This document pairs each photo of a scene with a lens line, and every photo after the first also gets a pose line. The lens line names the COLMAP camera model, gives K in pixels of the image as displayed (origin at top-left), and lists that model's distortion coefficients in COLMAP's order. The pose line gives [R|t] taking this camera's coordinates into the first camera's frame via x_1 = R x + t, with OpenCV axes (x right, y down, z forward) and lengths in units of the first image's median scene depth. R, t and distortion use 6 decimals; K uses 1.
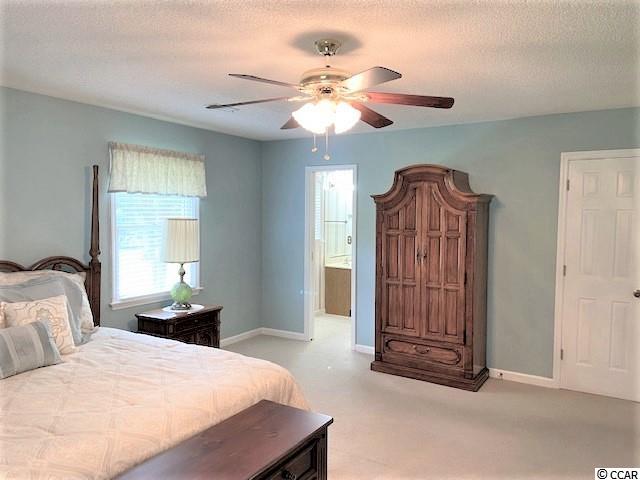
lens RADIAL K [[482.0, 0, 320.4], [0, 482.0, 239.2], [0, 0, 1]] dist [0.083526, -0.054777]
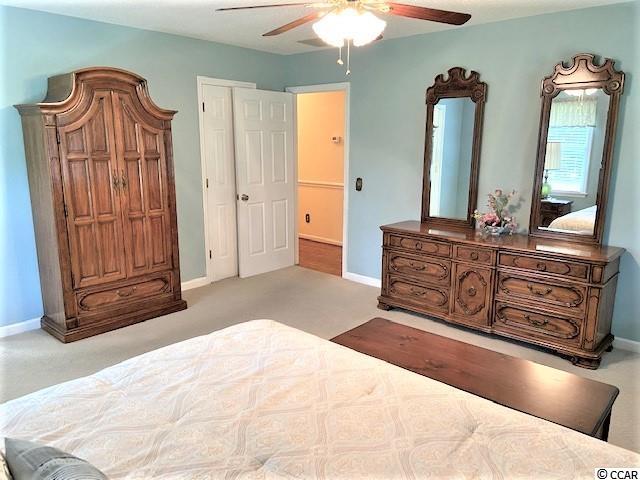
lens RADIAL K [[482.0, 0, 325.9], [0, 482.0, 240.7], [0, 0, 1]] dist [0.083526, -0.054777]
pose [[0.181558, -0.211284, 0.960414, -0.564232], [0.051991, 0.977342, 0.205180, -0.023592], [-0.982005, 0.012681, 0.188429, 0.495141]]
